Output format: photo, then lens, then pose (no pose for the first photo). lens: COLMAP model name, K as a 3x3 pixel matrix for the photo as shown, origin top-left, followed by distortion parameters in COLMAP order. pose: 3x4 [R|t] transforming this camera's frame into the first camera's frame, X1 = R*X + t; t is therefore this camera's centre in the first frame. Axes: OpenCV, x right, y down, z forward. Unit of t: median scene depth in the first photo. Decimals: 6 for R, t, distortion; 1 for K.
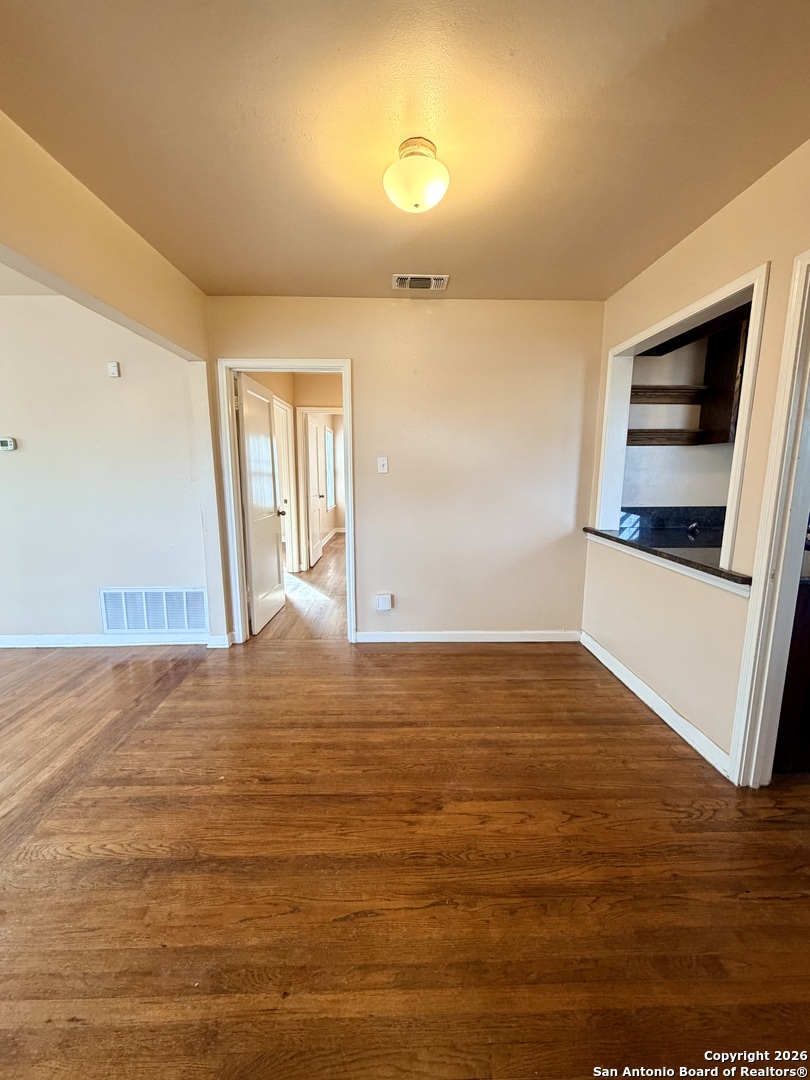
lens RADIAL K [[431.8, 0, 403.3], [0, 431.8, 536.7], [0, 0, 1]] dist [0.000275, 0.000181]
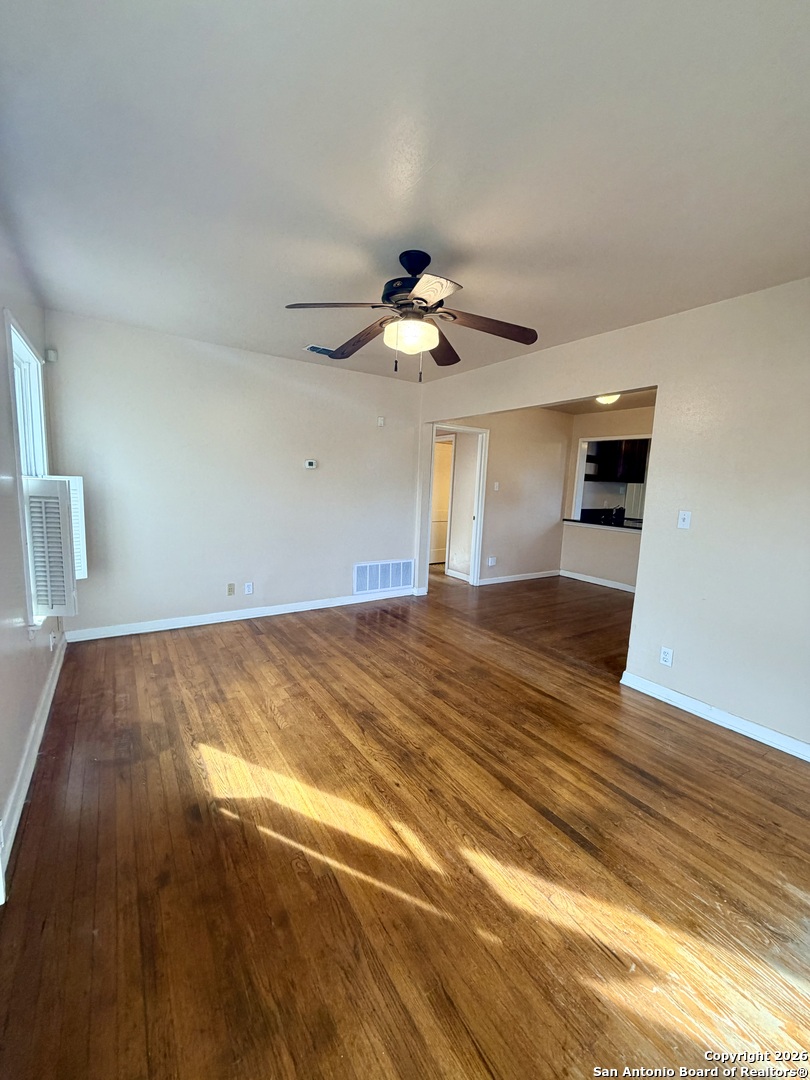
lens RADIAL K [[431.8, 0, 399.1], [0, 431.8, 541.0], [0, 0, 1]] dist [0.000275, 0.000181]
pose [[0.844504, -0.037841, 0.534210, -1.518362], [0.042745, 0.999081, 0.003197, 0.048898], [-0.533840, 0.020135, 0.845346, -0.371094]]
